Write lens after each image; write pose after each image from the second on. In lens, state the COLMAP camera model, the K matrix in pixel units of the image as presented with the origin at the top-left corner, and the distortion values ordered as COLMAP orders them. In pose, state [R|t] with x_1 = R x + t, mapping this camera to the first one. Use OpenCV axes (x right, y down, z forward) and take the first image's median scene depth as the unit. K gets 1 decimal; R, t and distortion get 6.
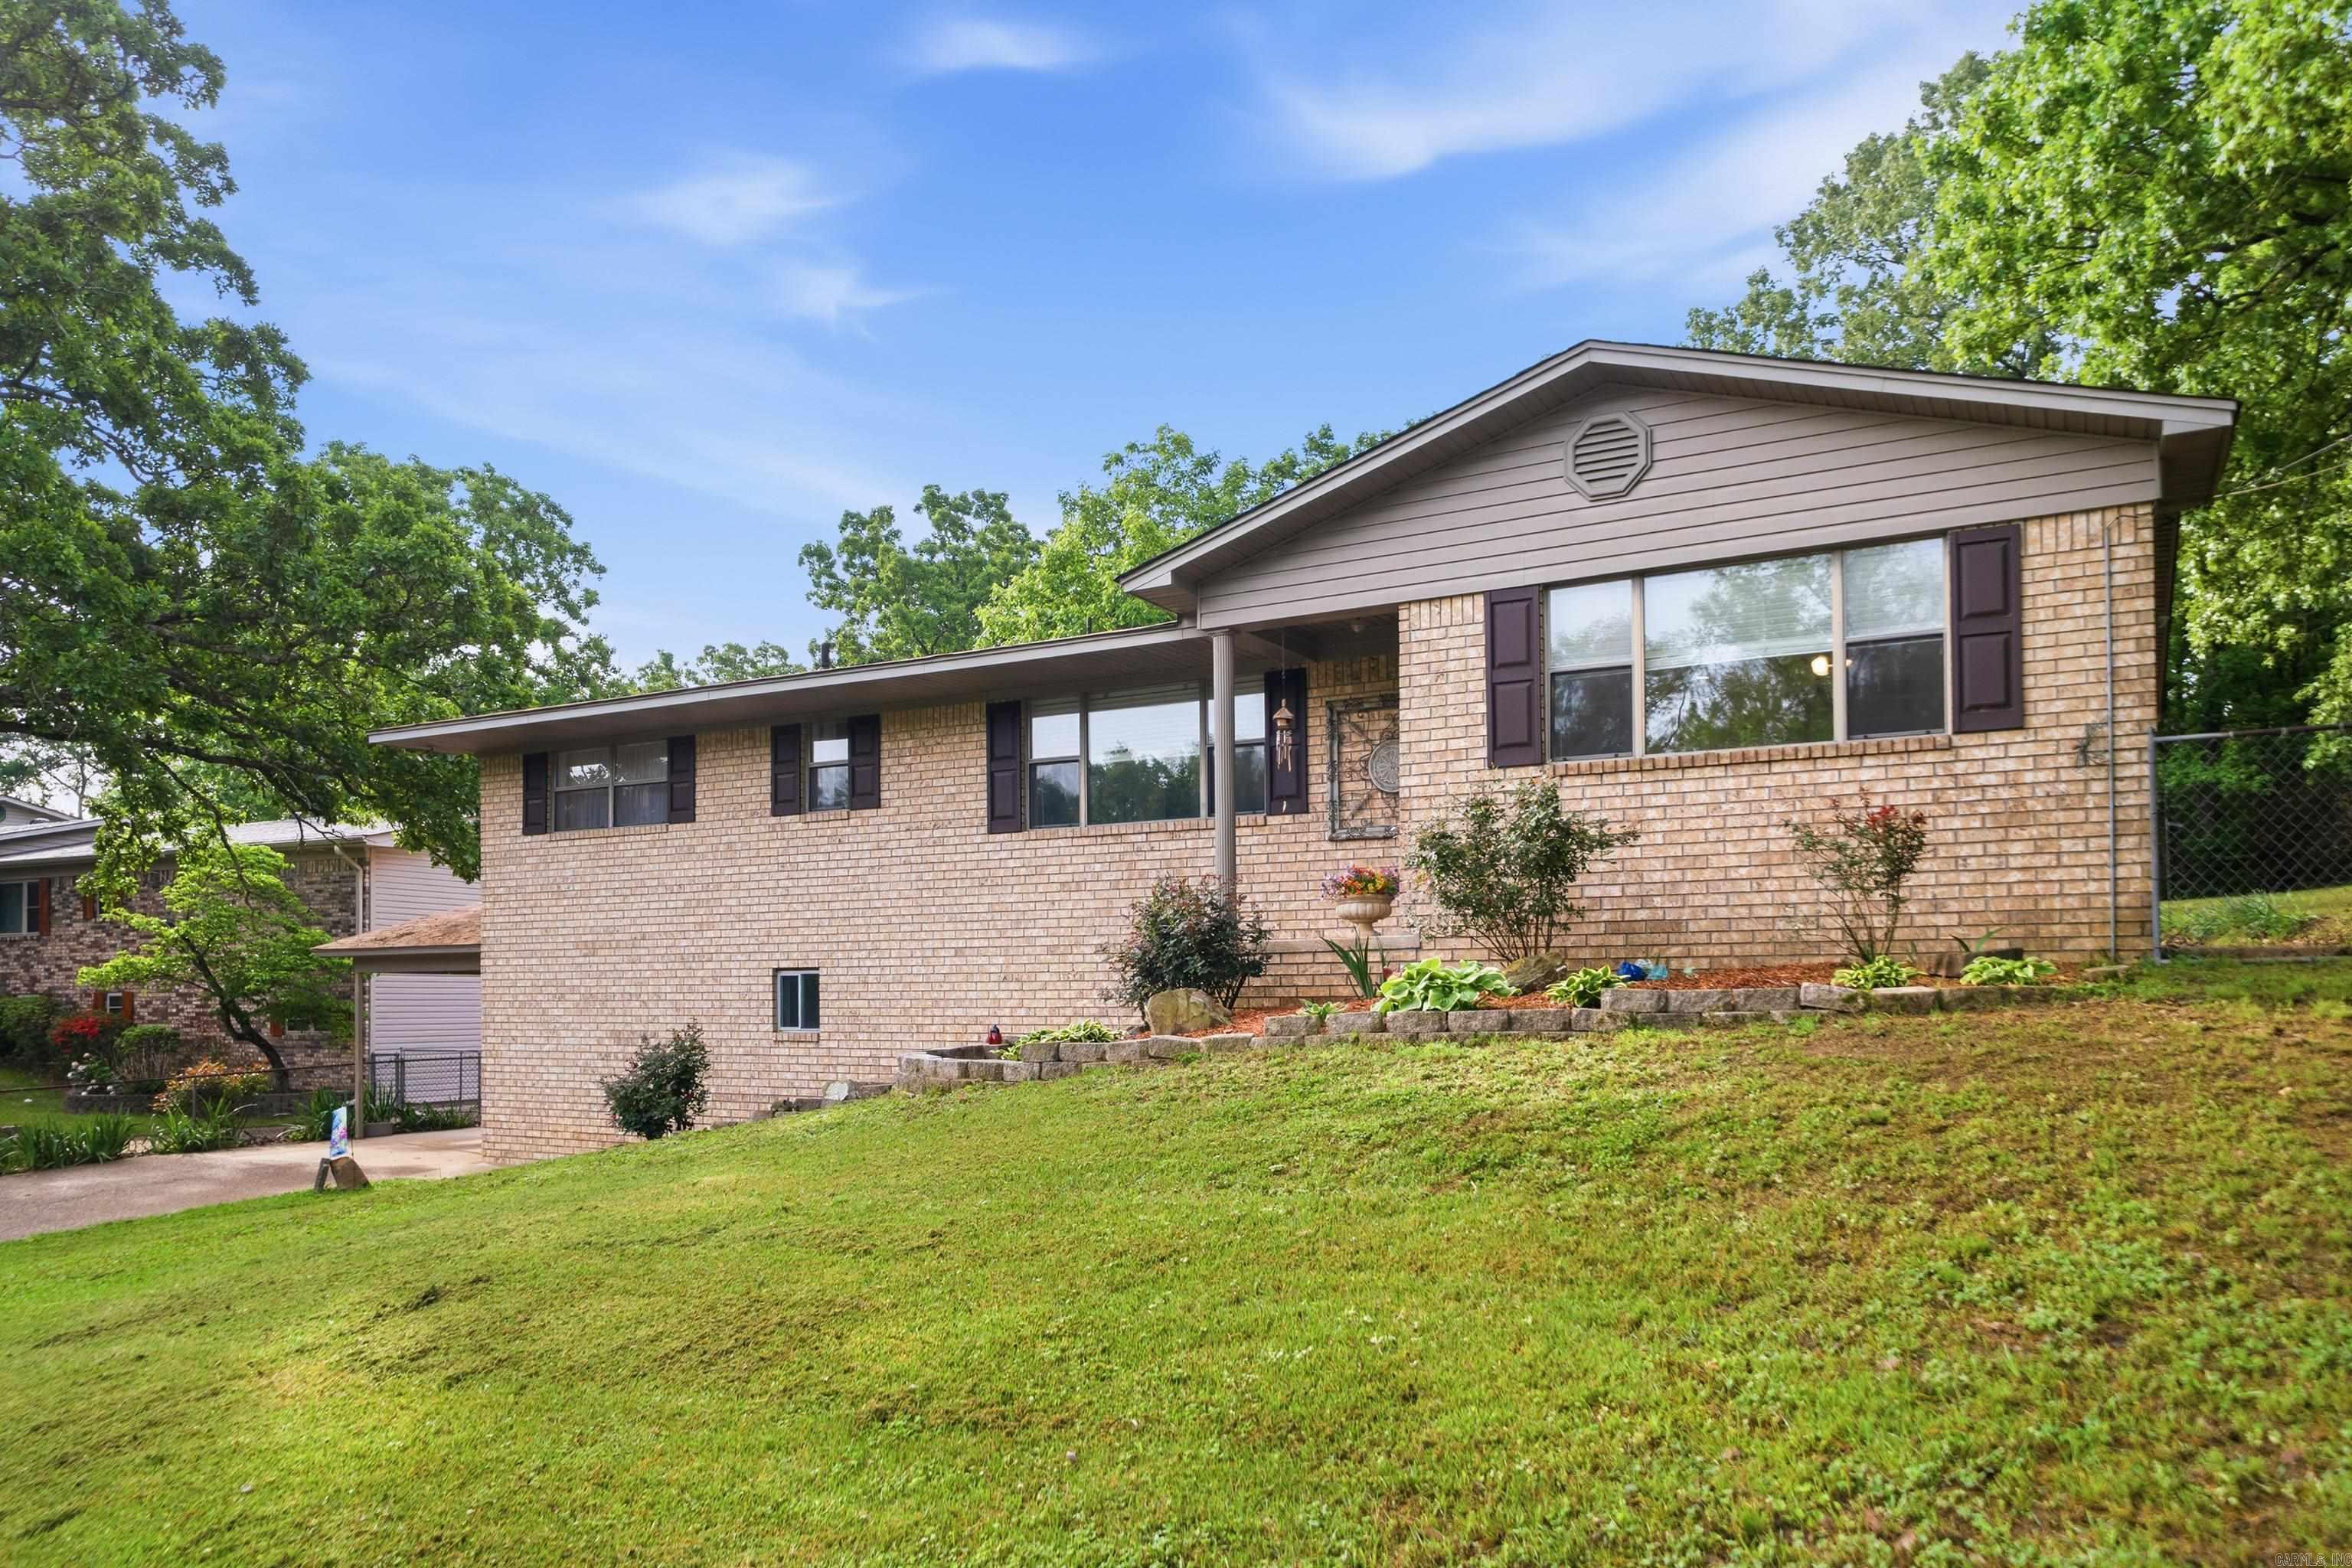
lens RADIAL K [[1532.0, 0, 1255.3], [0, 1532.0, 955.5], [0, 0, 1]] dist [0.000012, -0.000605]
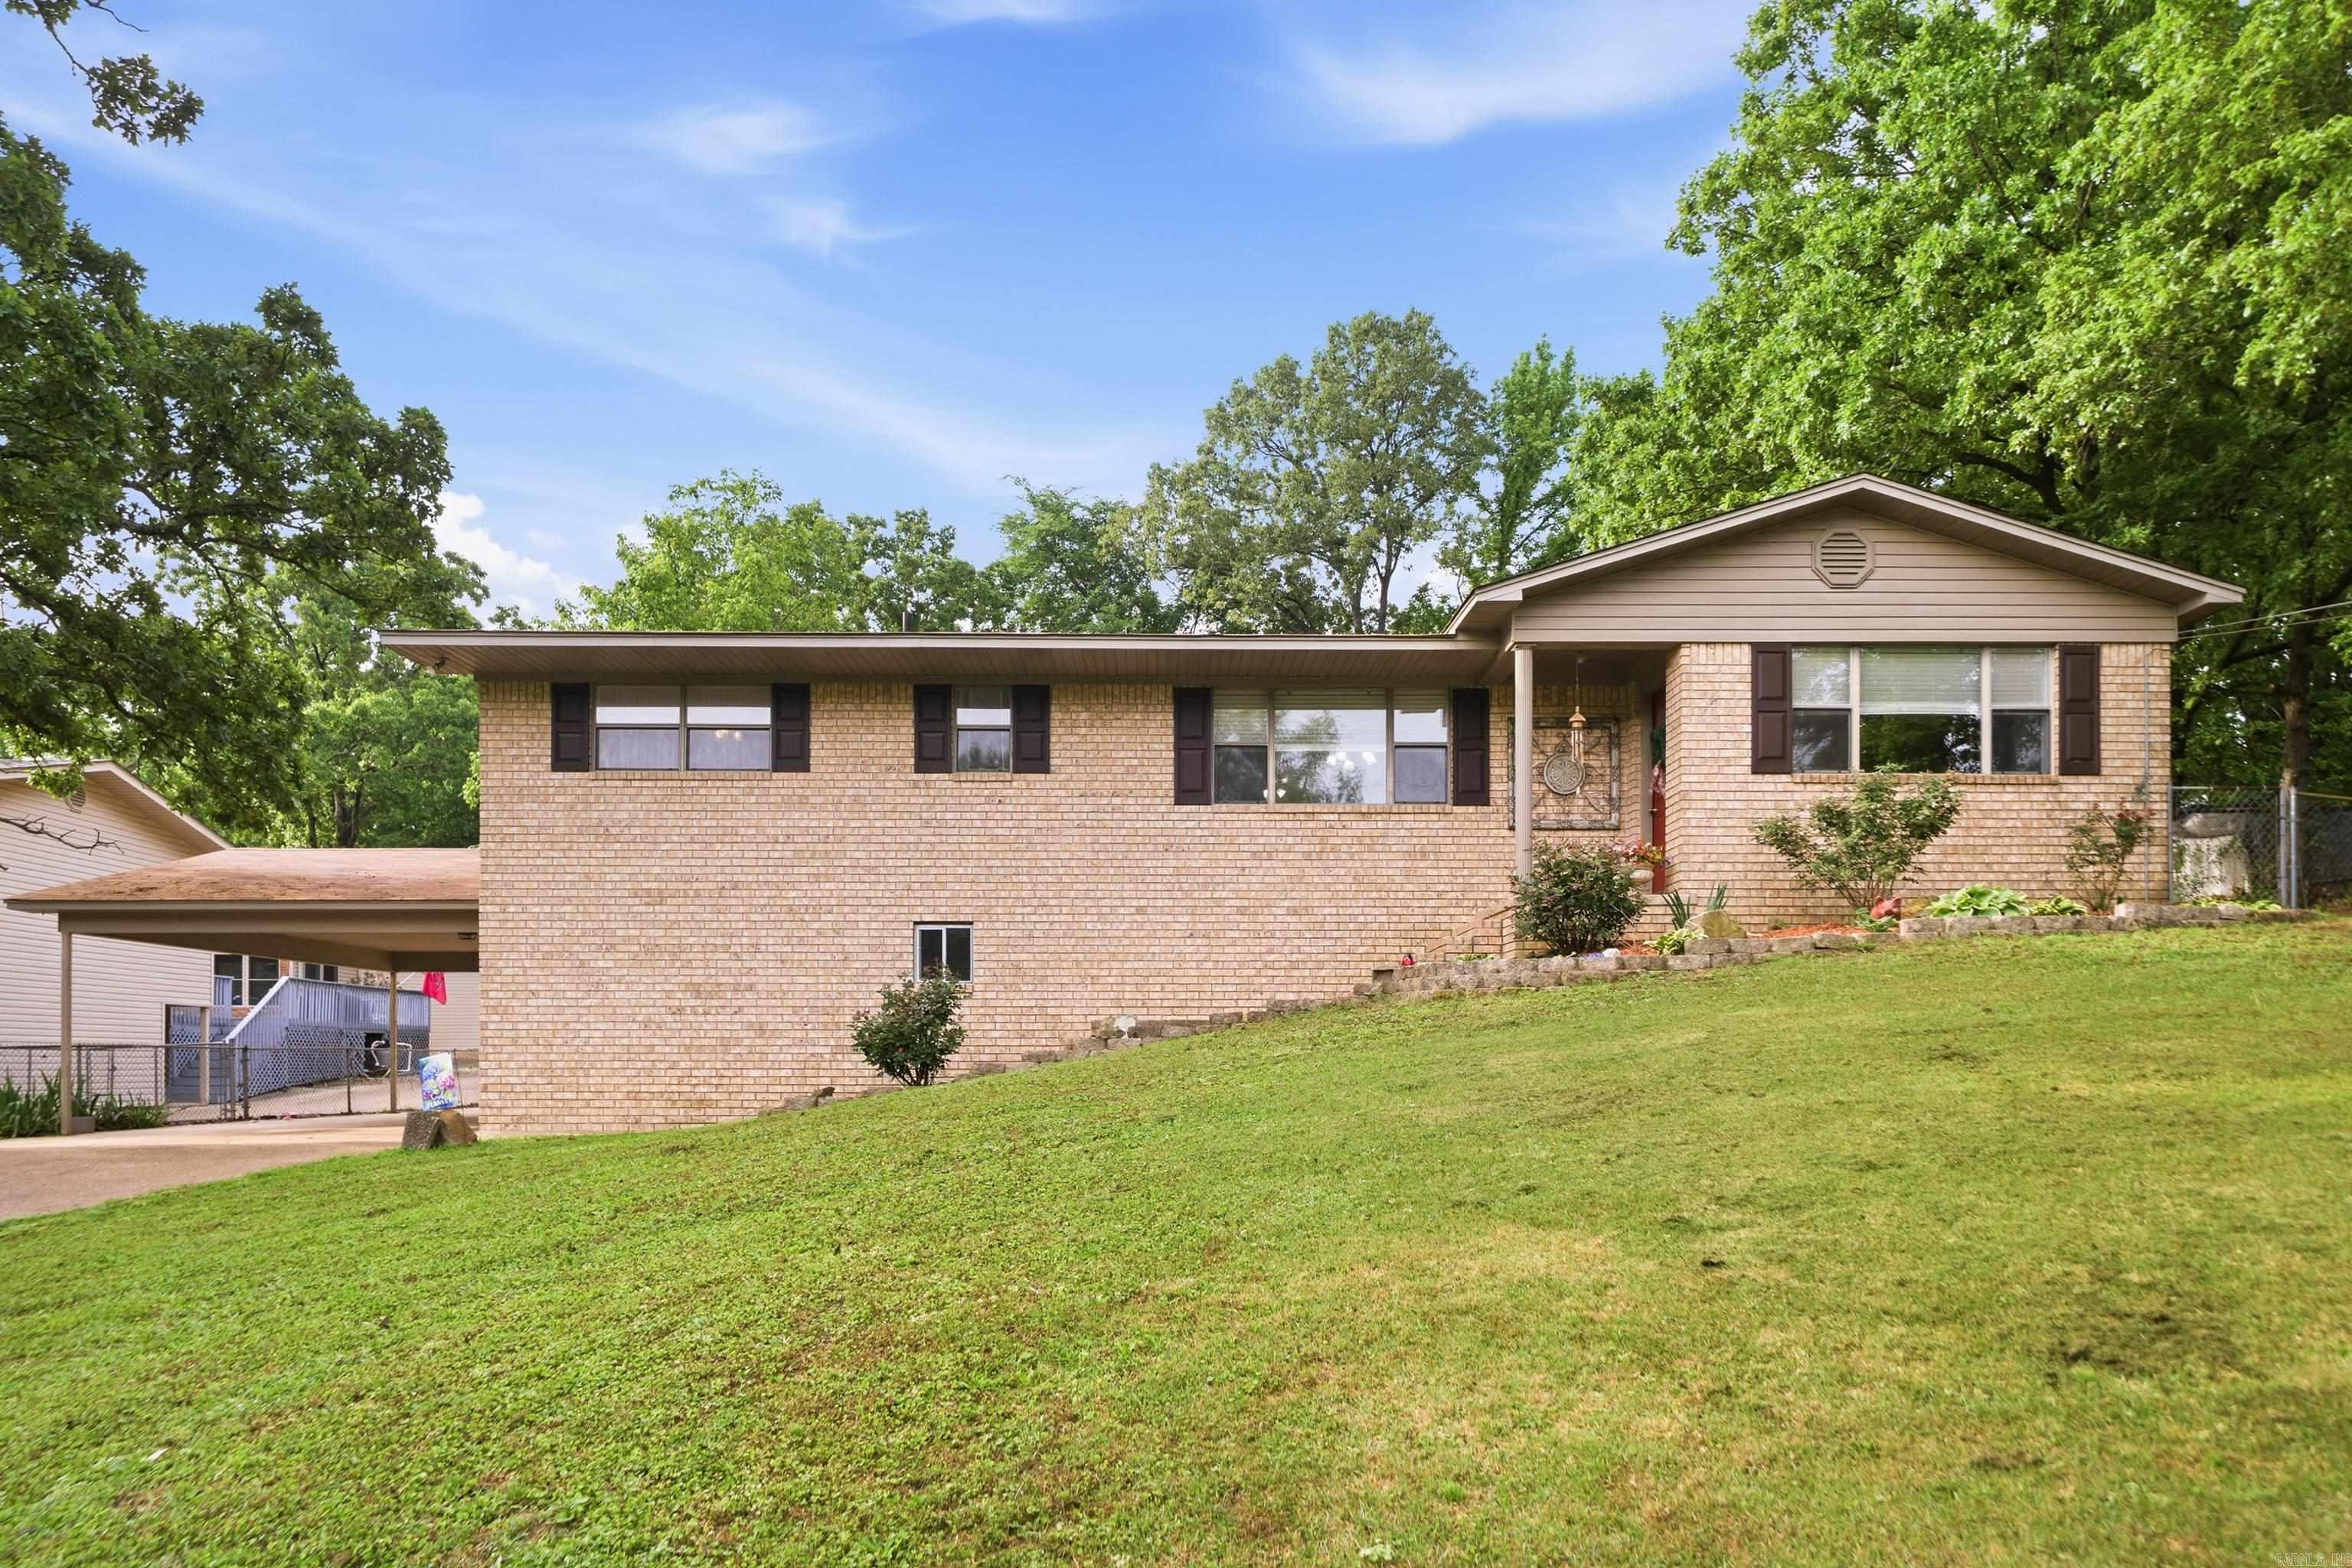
lens RADIAL K [[1343.1, 0, 1179.0], [0, 1343.1, 1040.6], [0, 0, 1]] dist [-0.001308, 0.000194]
pose [[0.883585, 0.010491, 0.468153, -0.698046], [-0.017415, 0.999794, 0.010465, 0.090968], [-0.467947, -0.017400, 0.883585, 0.150018]]
